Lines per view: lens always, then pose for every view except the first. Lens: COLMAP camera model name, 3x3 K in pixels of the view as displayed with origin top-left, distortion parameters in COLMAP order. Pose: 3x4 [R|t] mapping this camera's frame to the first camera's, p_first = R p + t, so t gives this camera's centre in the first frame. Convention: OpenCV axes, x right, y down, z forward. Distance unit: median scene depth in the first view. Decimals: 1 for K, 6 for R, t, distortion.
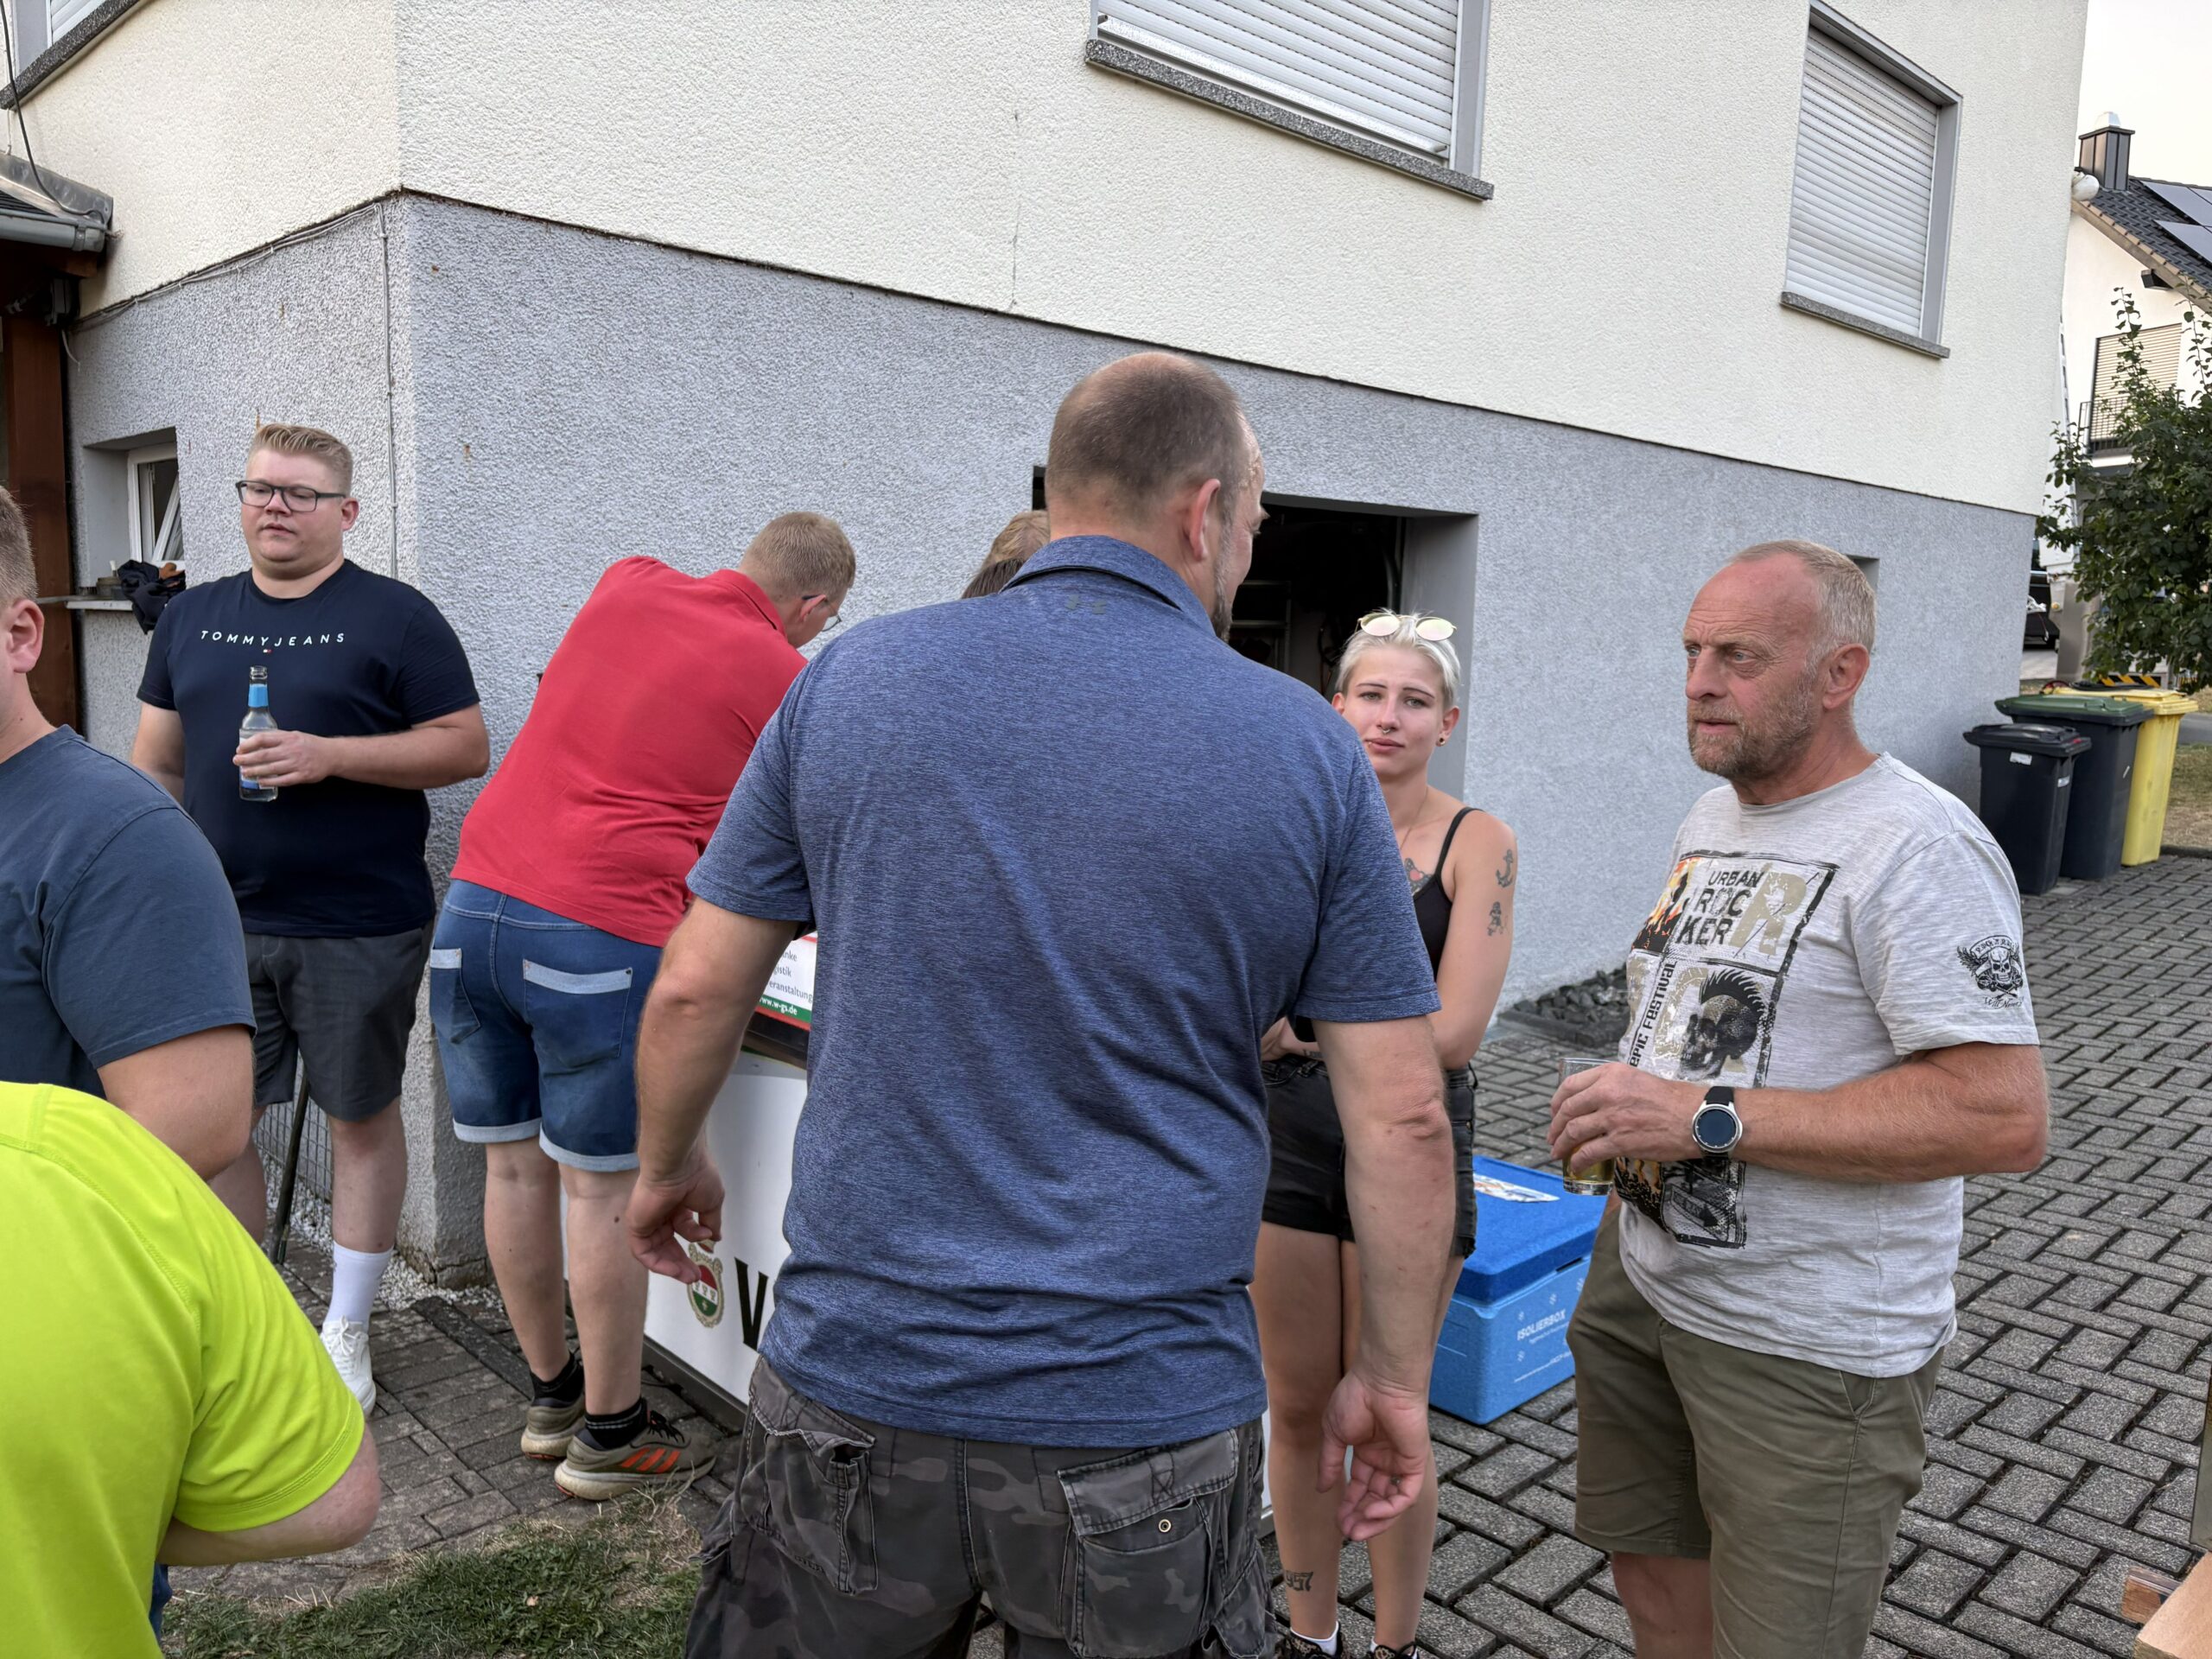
lens RADIAL K [[1647.1, 0, 1047.3], [0, 1647.1, 832.6], [0, 0, 1]] dist [0.034564, -0.024162]
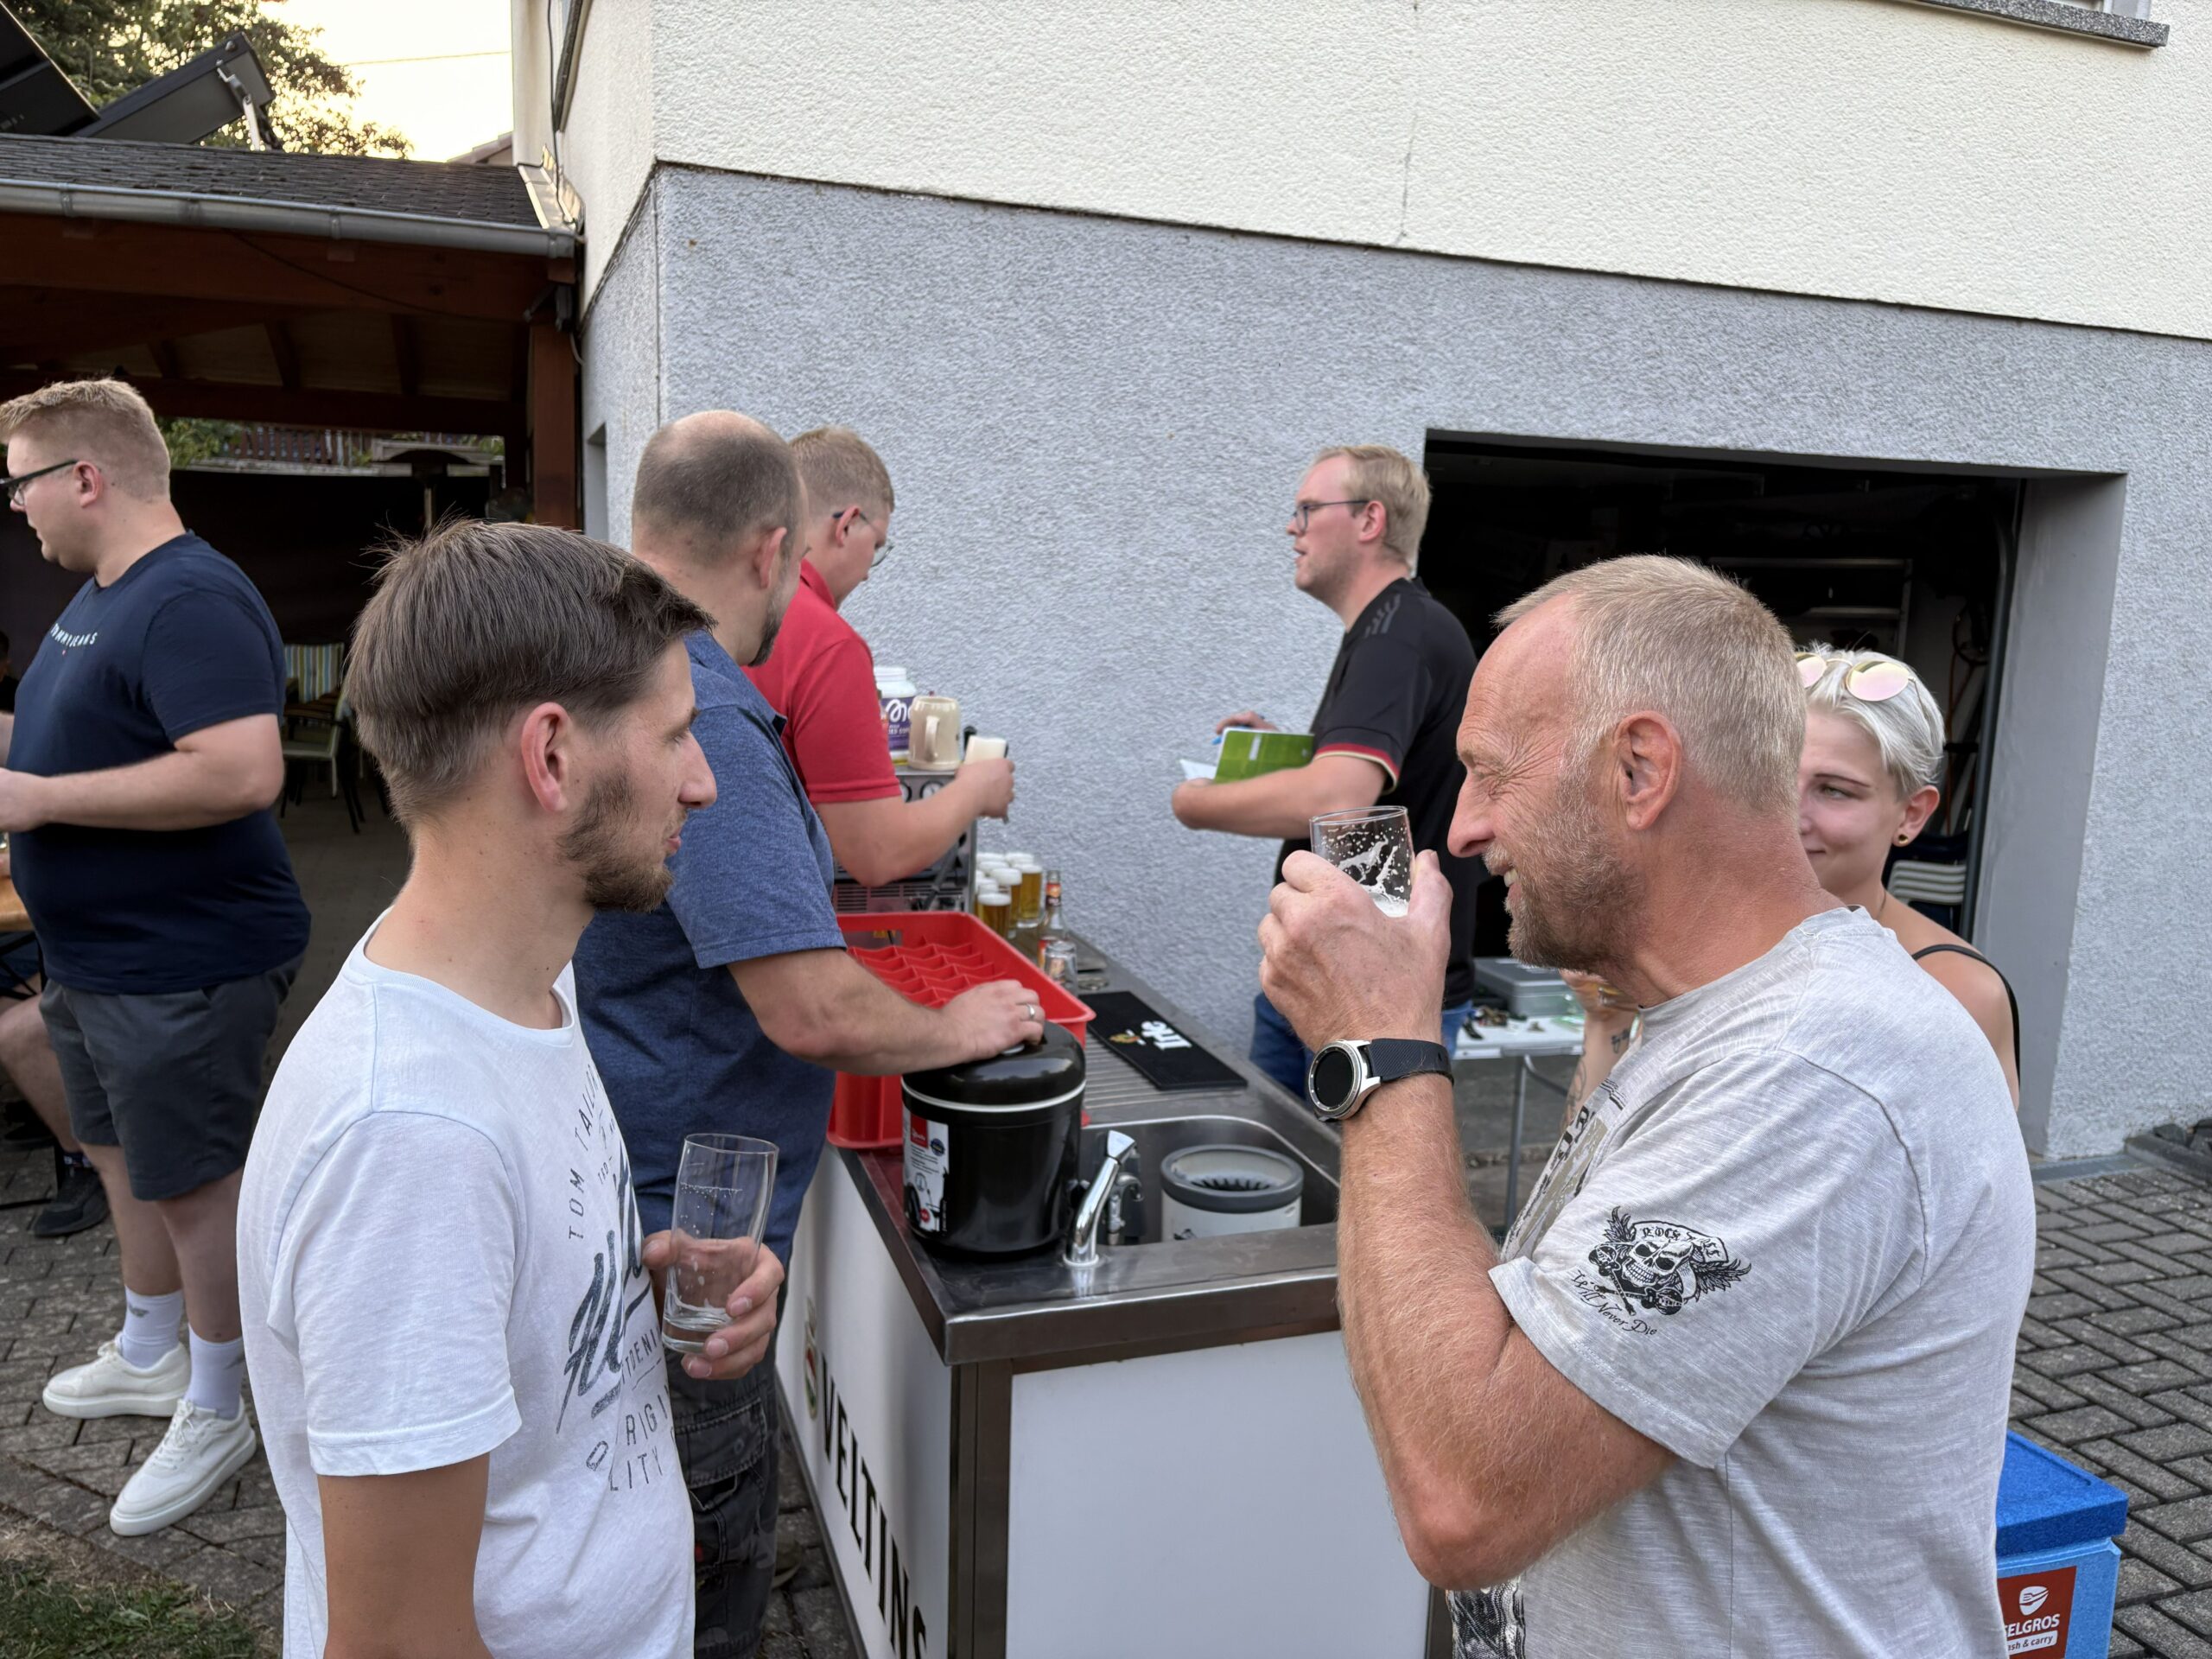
lens RADIAL K [[1647.1, 0, 1095.4], [0, 1647.1, 830.3], [0, 0, 1]] dist [0.034564, -0.024162]
pose [[0.920223, 0.061113, -0.386594, 0.191444], [-0.056065, 0.998131, 0.024330, -0.034040], [0.387358, -0.000714, 0.921929, 0.181446]]
